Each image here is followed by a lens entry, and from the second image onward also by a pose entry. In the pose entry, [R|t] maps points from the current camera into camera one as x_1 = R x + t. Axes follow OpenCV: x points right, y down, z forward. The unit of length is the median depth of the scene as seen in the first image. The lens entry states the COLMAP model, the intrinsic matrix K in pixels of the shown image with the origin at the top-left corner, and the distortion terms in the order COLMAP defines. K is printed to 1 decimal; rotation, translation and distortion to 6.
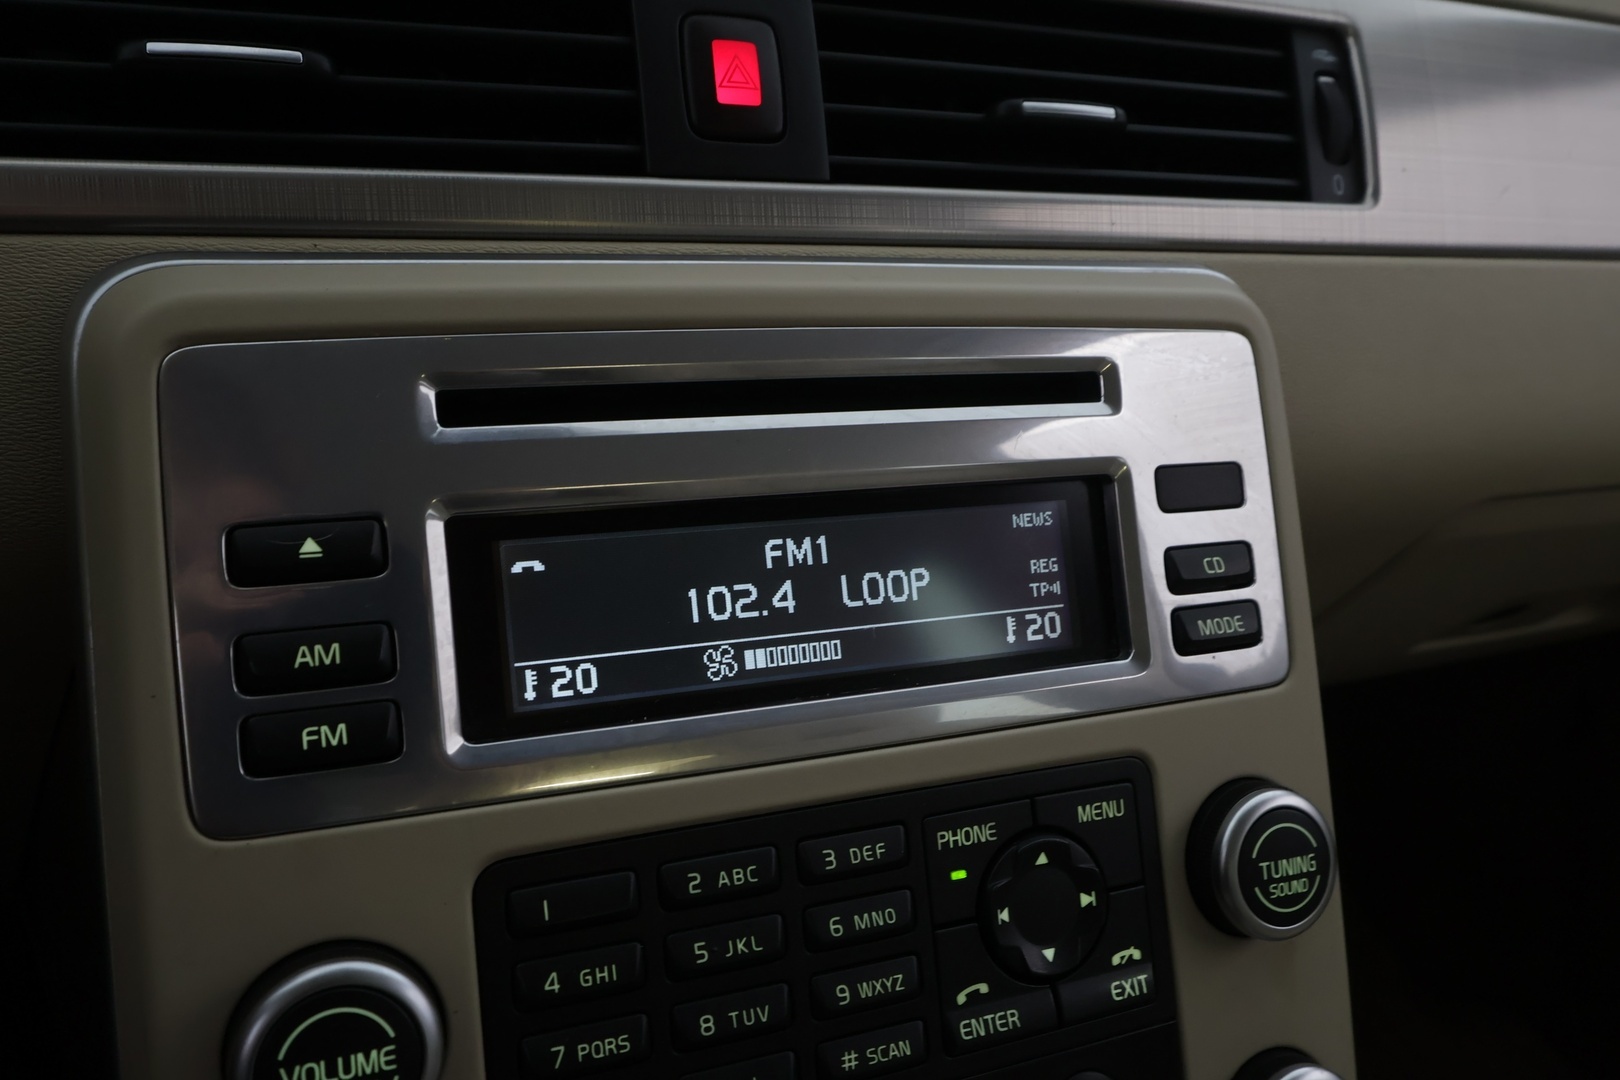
lens RADIAL K [[1286.9, 0, 810.1], [0, 1286.9, 539.2], [0, 0, 1]] dist [0.007331, 0.001918]
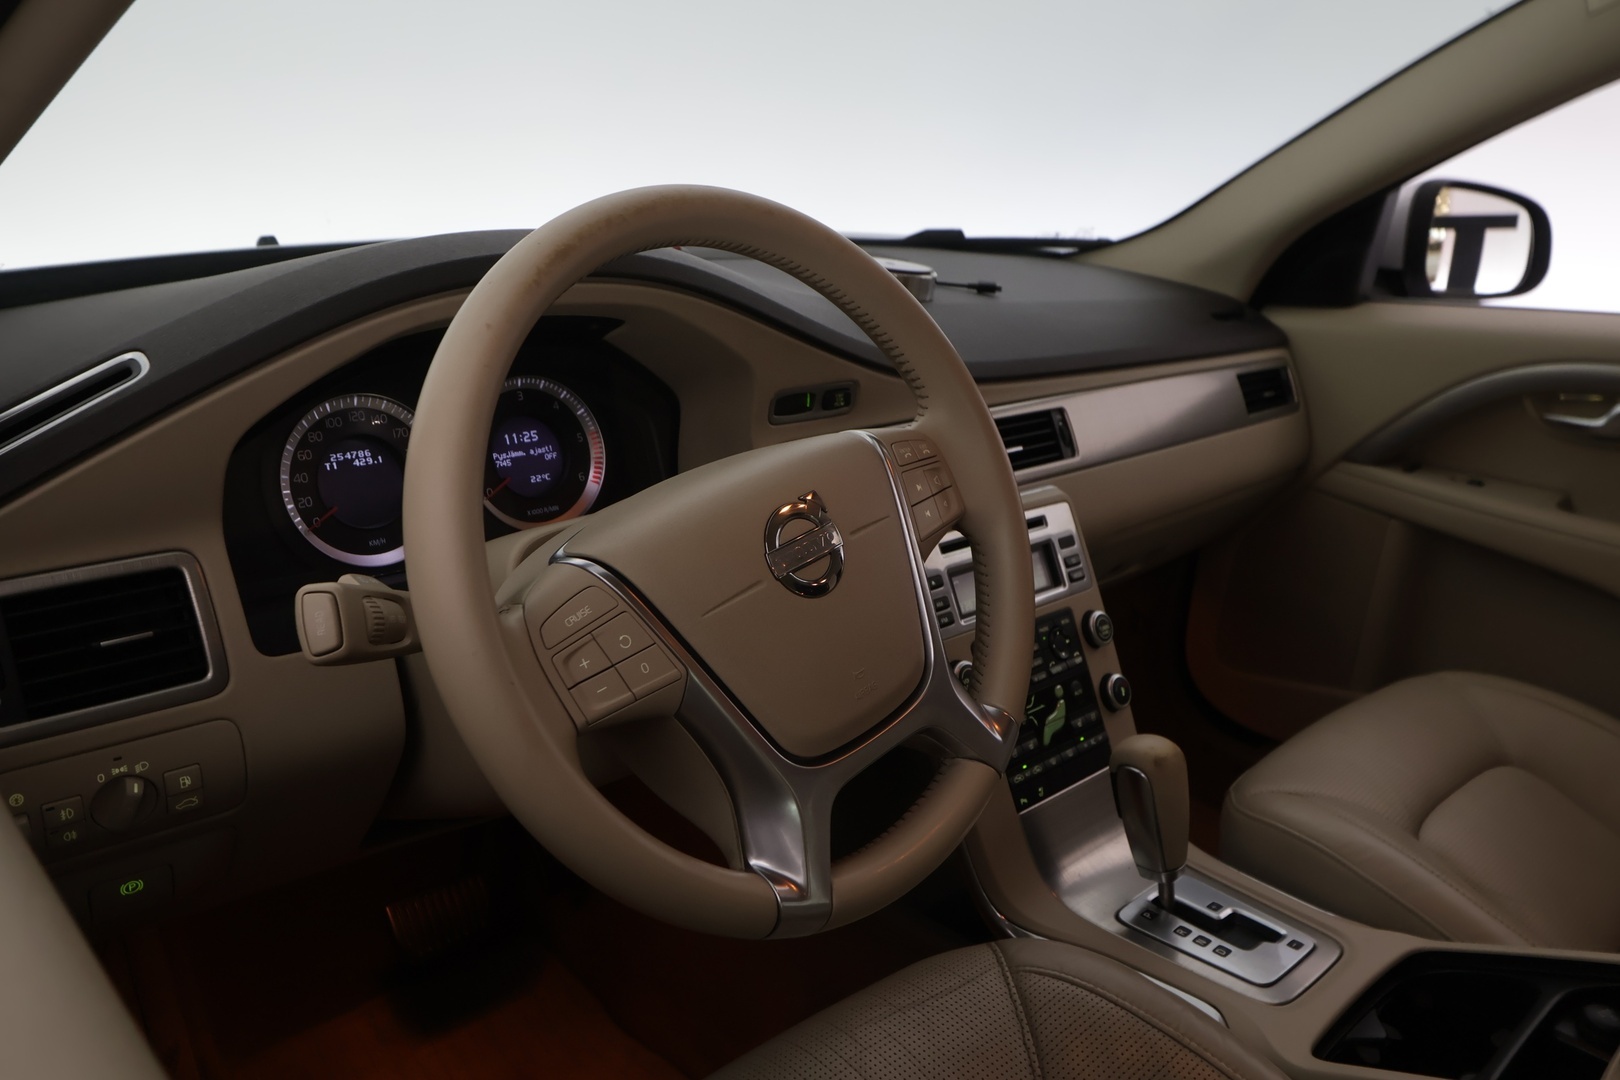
lens RADIAL K [[1286.9, 0, 808.4], [0, 1286.9, 543.4], [0, 0, 1]] dist [0.007331, 0.001918]
pose [[0.932078, -0.158997, 0.325500, -1.800804], [0.176515, 0.983985, -0.024808, -0.080476], [-0.316342, 0.080579, 0.945217, -2.611878]]
